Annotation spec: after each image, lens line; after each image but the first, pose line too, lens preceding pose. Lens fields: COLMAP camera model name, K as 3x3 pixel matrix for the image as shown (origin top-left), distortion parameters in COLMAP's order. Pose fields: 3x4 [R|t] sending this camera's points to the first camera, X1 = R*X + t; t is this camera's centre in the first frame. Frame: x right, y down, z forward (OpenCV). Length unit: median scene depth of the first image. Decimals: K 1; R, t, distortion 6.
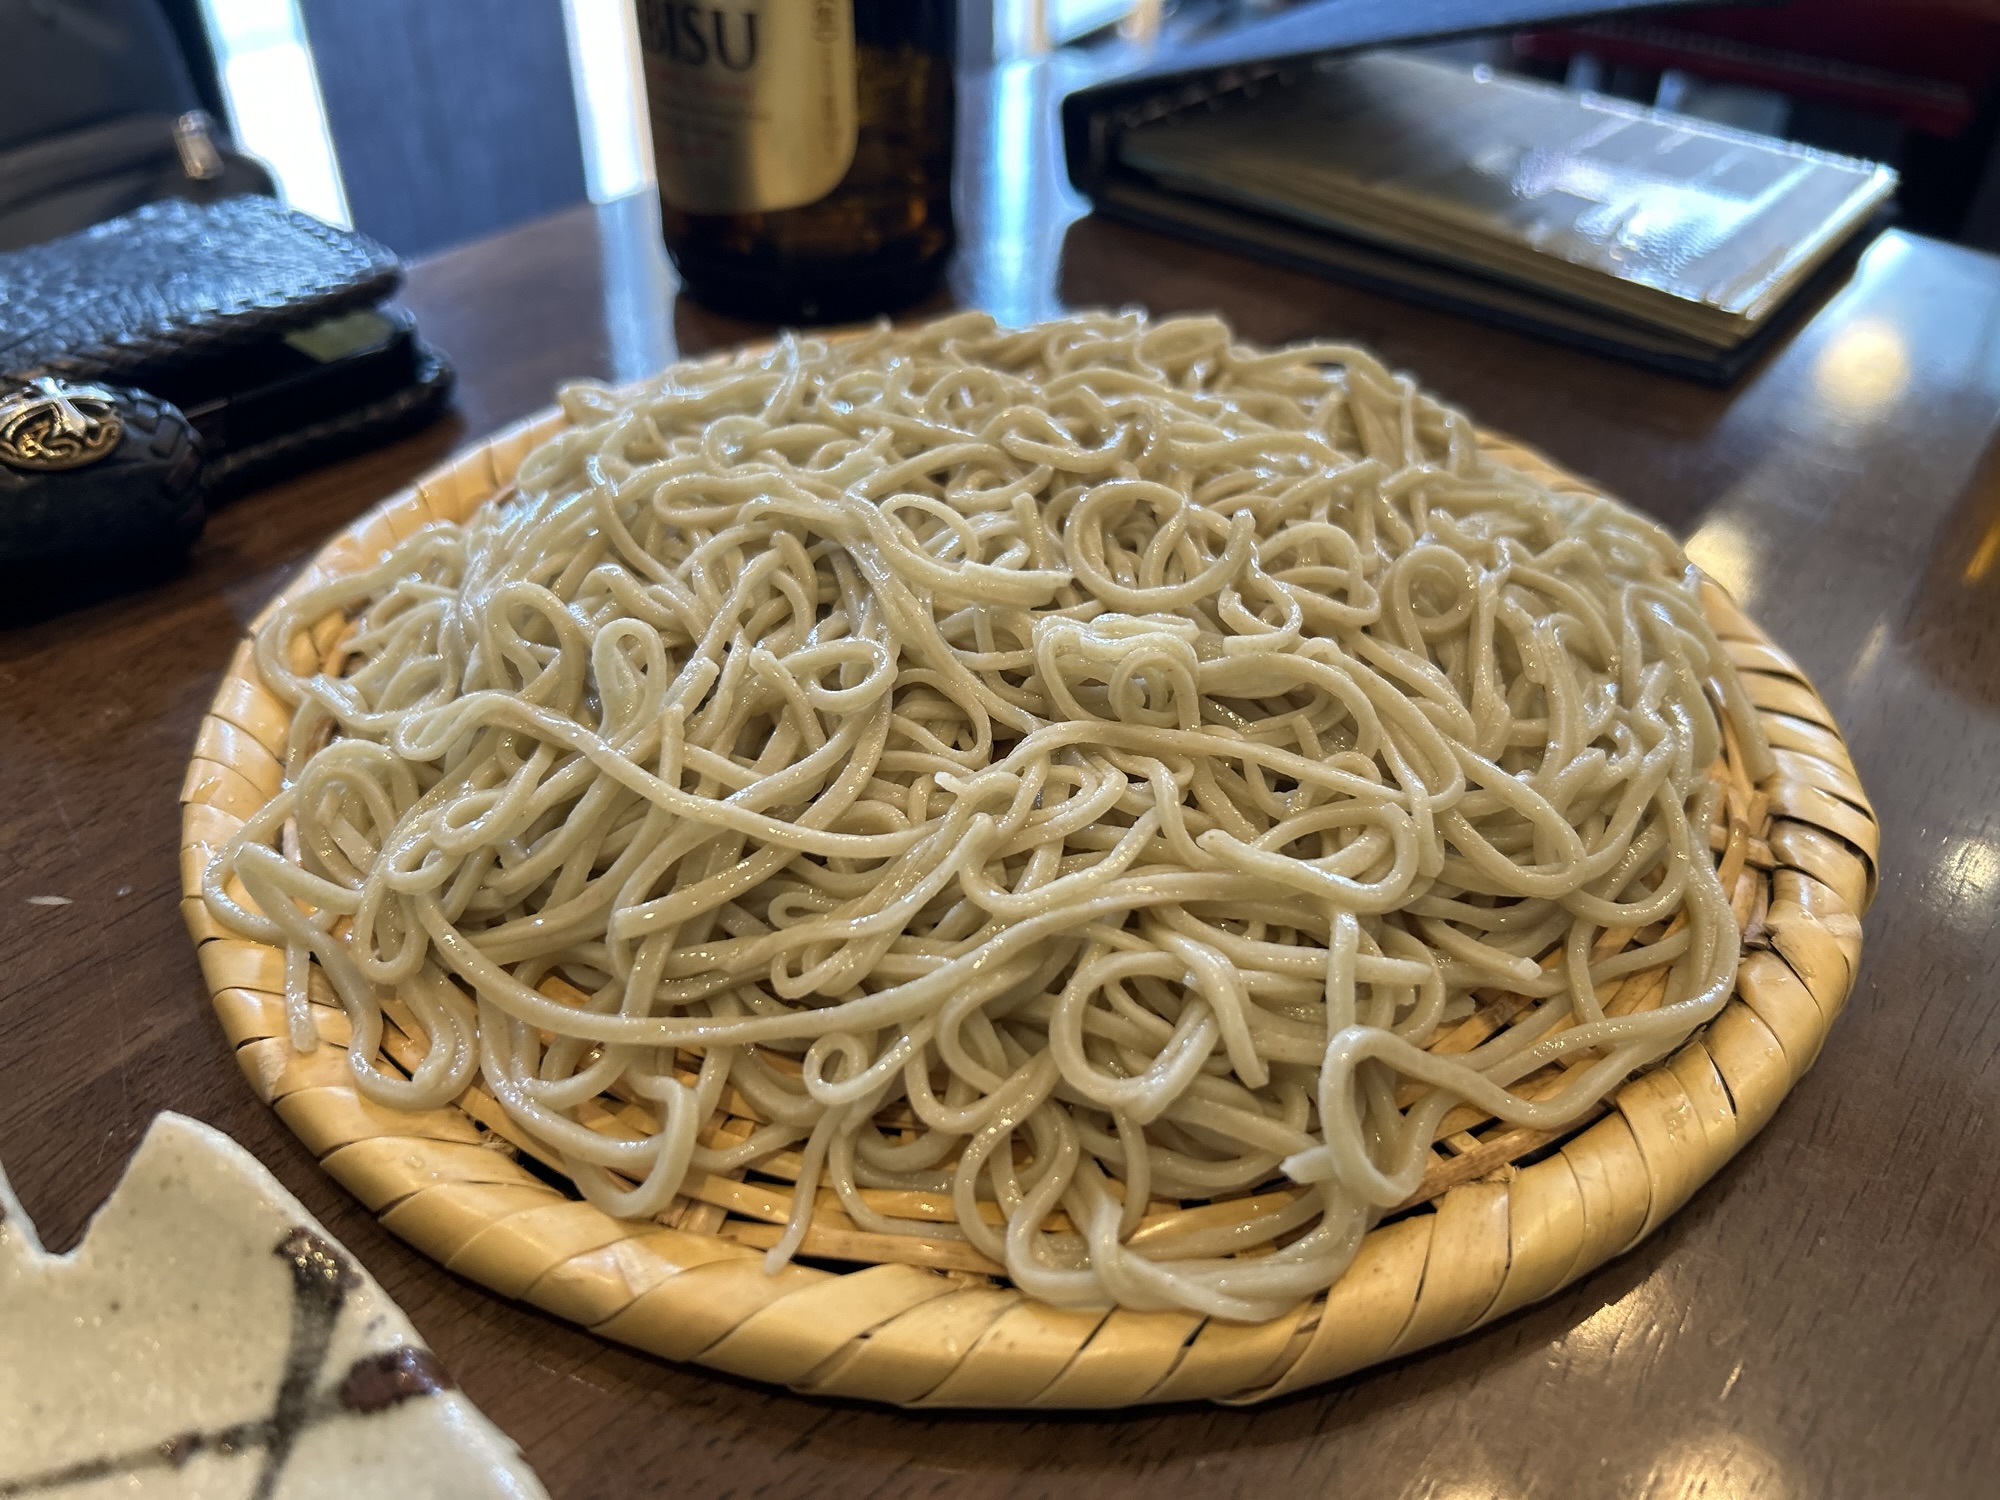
lens RADIAL K [[1540.9, 0, 1000.0], [0, 1540.9, 750.0], [0, 0, 1]] dist [-0.044083, -0.000250]
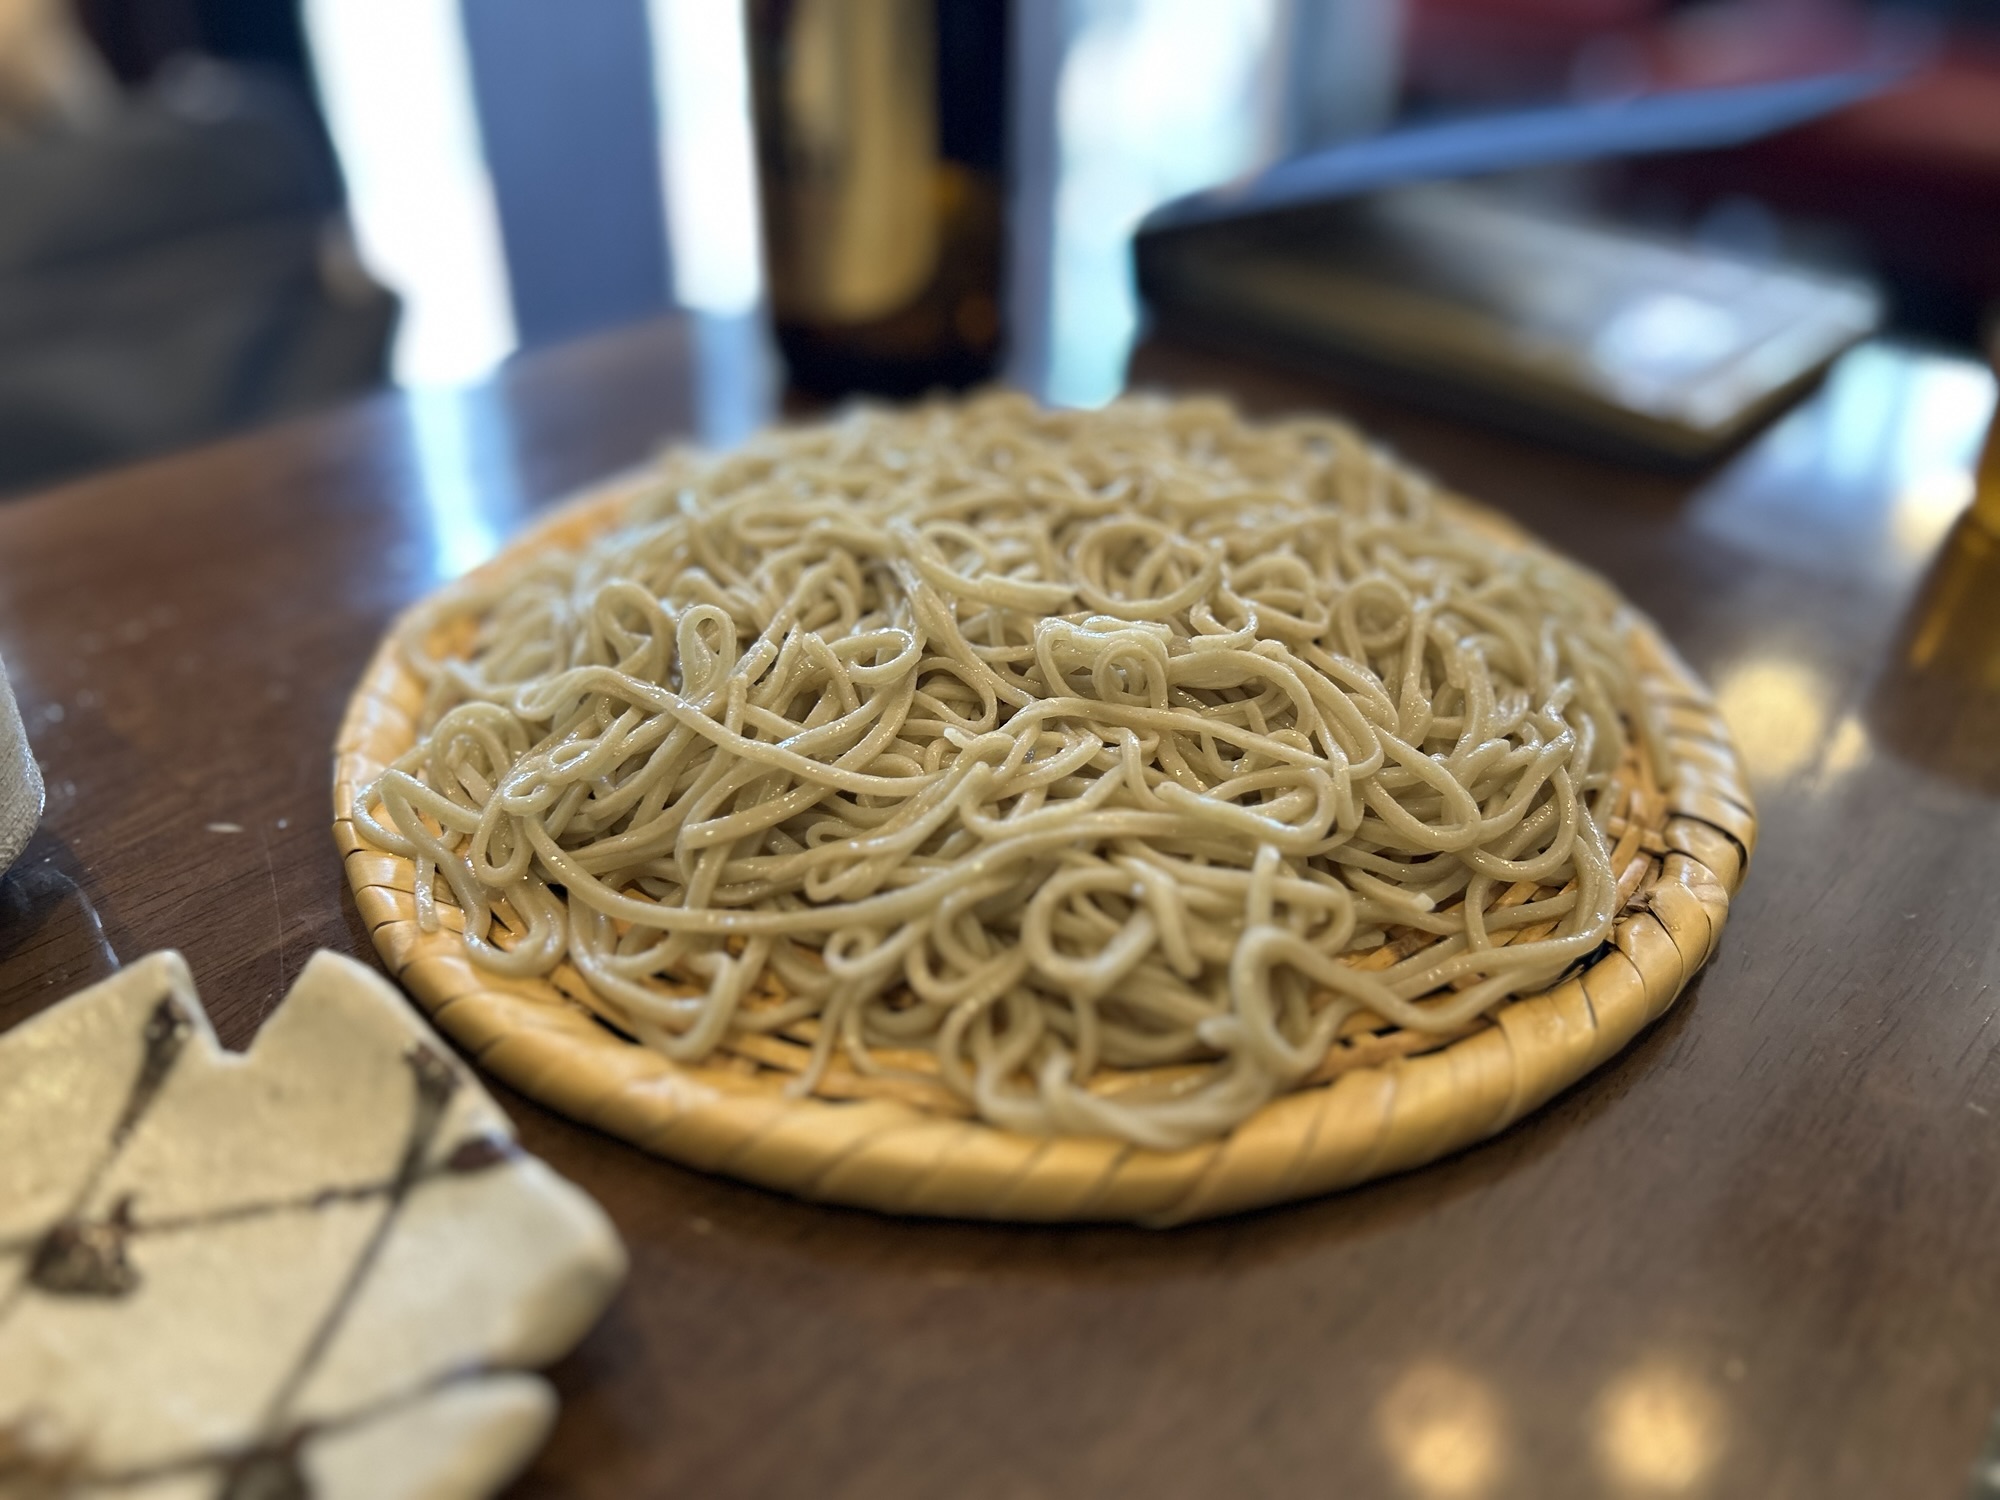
lens RADIAL K [[1505.4, 0, 1000.0], [0, 1505.4, 750.0], [0, 0, 1]] dist [0.000080, -0.116537]
pose [[0.998118, 0.035015, -0.050349, 0.060703], [-0.038713, 0.996472, -0.074467, 0.114963], [0.047564, 0.076276, 0.995952, -0.194391]]
